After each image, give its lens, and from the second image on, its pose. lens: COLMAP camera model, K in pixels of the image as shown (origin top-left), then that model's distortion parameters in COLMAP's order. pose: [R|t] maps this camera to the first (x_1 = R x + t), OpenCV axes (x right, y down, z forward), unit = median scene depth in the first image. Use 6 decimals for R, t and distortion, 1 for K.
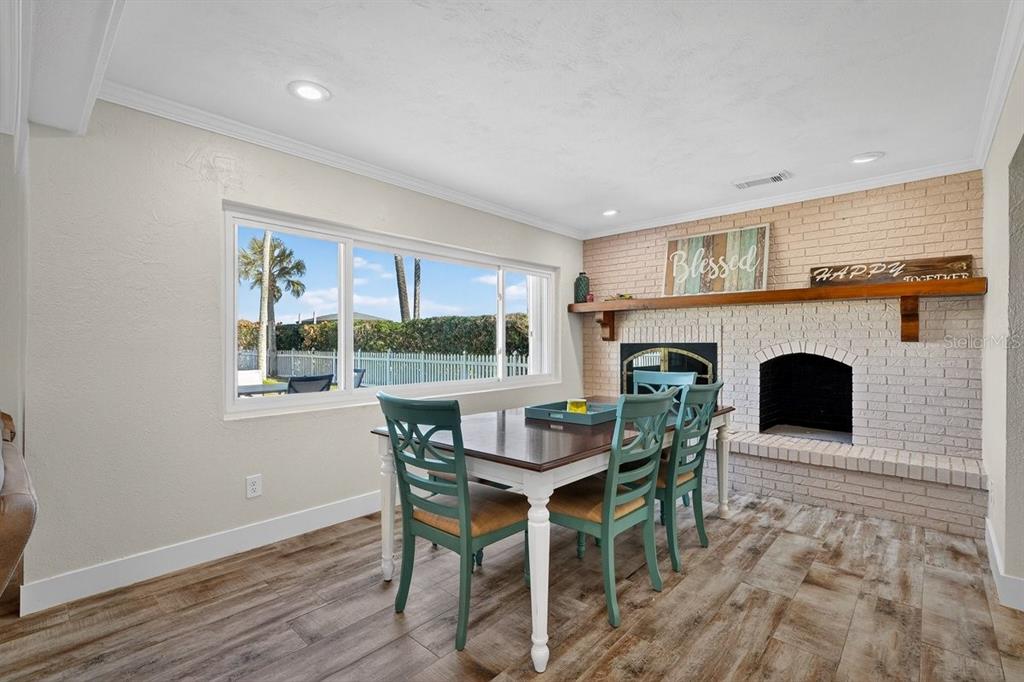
lens RADIAL K [[458.7, 0, 509.4], [0, 458.7, 341.6], [0, 0, 1]] dist [0.001820, 0.000130]
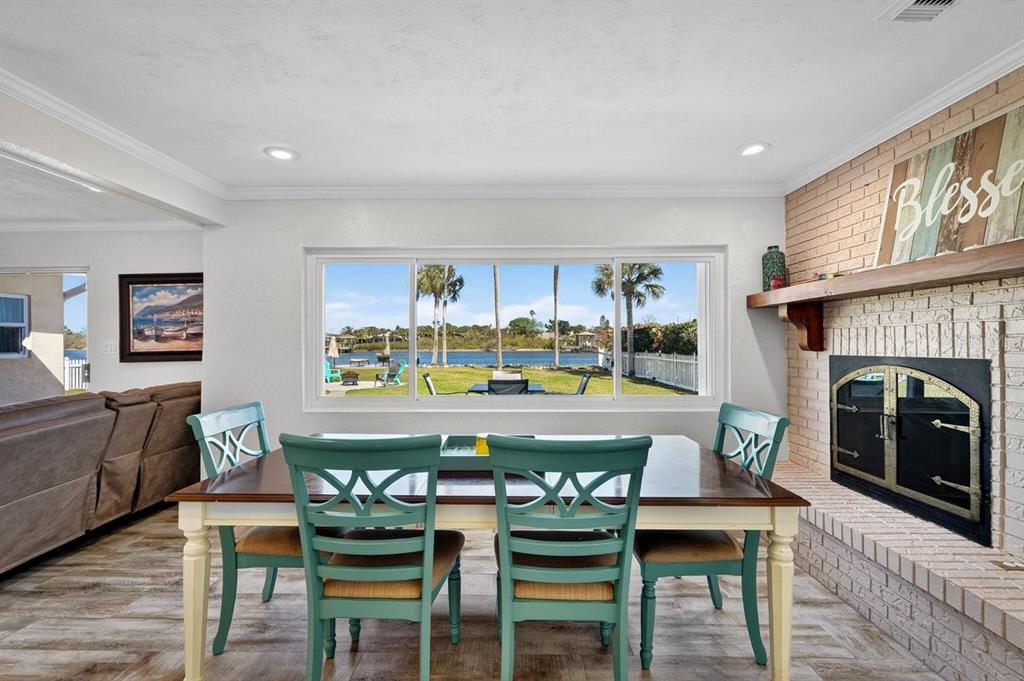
lens RADIAL K [[458.7, 0, 509.4], [0, 458.7, 341.1], [0, 0, 1]] dist [0.001820, 0.000130]
pose [[0.663543, -0.007525, -0.748100, 0.423712], [0.006590, 0.999969, -0.004214, -0.015169], [0.748109, -0.002133, 0.663572, 0.297161]]
